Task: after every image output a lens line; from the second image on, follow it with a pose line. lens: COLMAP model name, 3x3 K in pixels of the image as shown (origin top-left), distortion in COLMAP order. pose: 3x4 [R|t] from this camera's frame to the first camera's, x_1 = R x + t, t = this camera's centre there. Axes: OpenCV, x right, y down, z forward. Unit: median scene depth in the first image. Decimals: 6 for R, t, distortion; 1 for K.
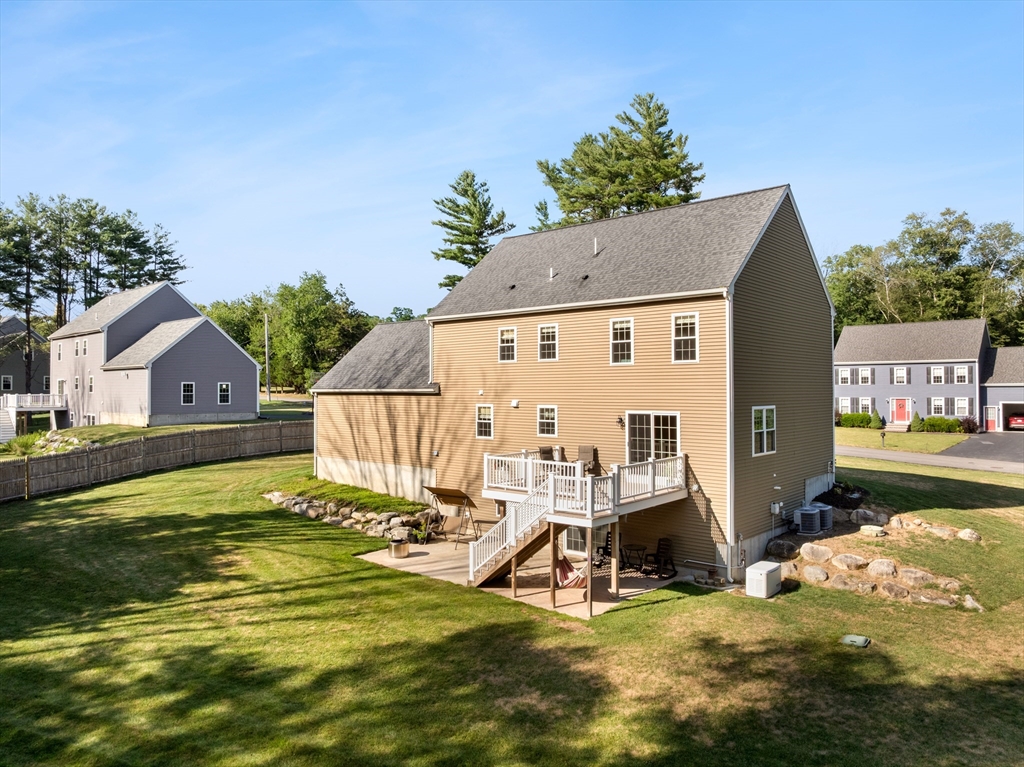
lens RADIAL K [[719.8, 0, 512.0], [0, 719.8, 383.5], [0, 0, 1]] dist [-0.040035, 0.003633]
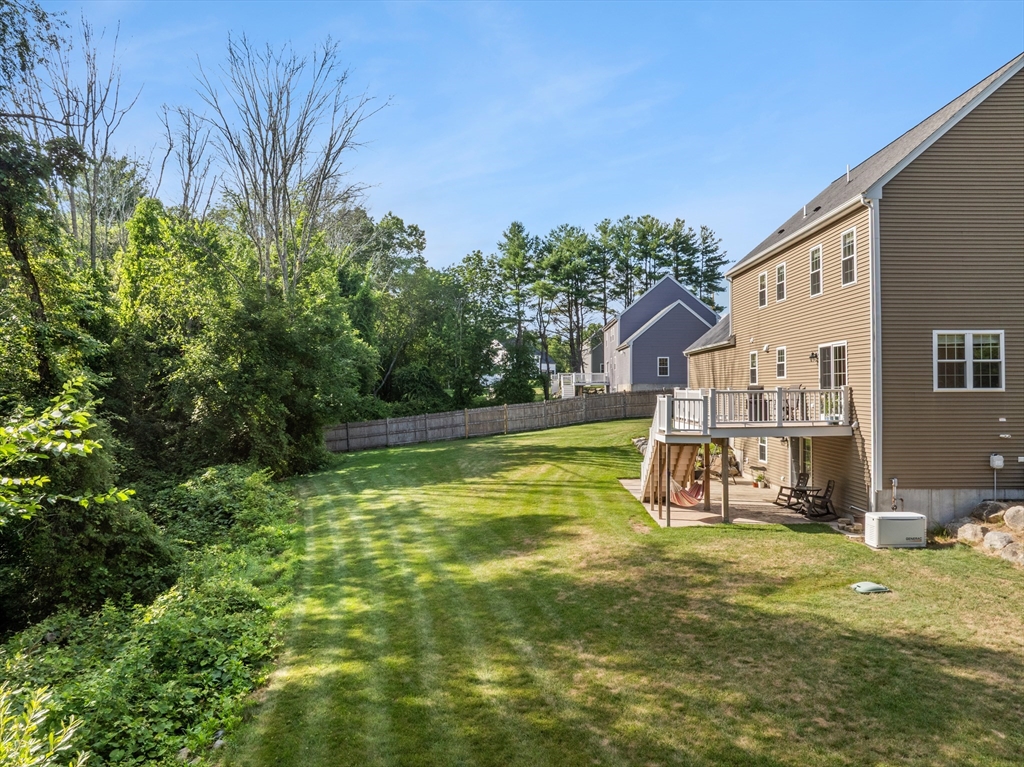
lens RADIAL K [[719.8, 0, 512.0], [0, 719.8, 383.5], [0, 0, 1]] dist [-0.040035, 0.003633]
pose [[0.640512, -0.005605, -0.767927, 0.566064], [0.007265, 0.999973, -0.001239, 0.078750], [0.767913, -0.004785, 0.640536, 0.093125]]
